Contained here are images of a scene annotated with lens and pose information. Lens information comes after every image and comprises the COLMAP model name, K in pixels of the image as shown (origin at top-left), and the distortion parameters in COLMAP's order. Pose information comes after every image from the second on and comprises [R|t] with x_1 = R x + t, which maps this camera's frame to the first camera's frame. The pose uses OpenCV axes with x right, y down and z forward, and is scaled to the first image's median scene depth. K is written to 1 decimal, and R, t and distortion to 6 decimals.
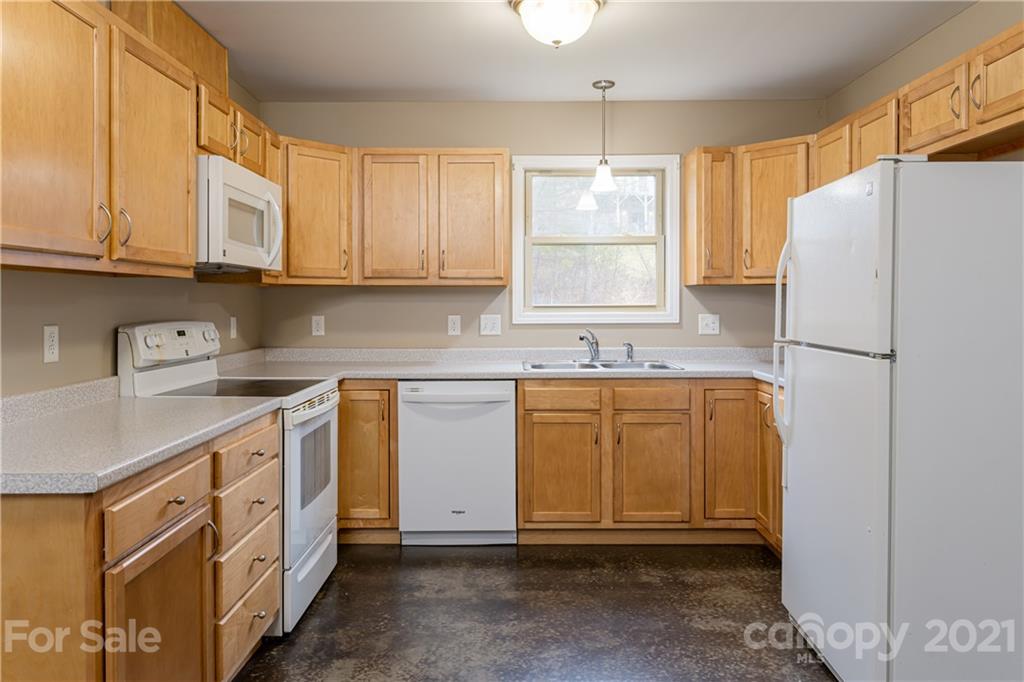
lens RADIAL K [[725.4, 0, 514.2], [0, 725.4, 315.4], [0, 0, 1]] dist [-0.003186, 0.000756]
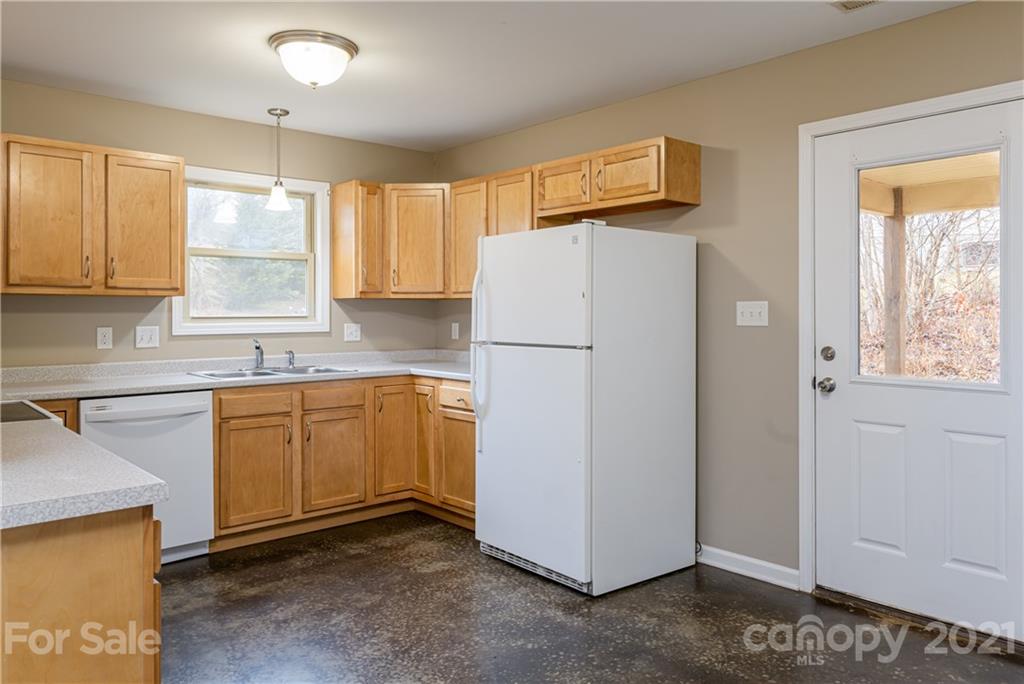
lens RADIAL K [[712.9, 0, 509.4], [0, 712.9, 316.9], [0, 0, 1]] dist [0.007669, 0.000762]
pose [[0.756516, -0.003371, 0.653966, -0.334745], [0.011738, 0.999896, -0.008424, 0.000277], [-0.653870, 0.014049, 0.756477, -0.028803]]
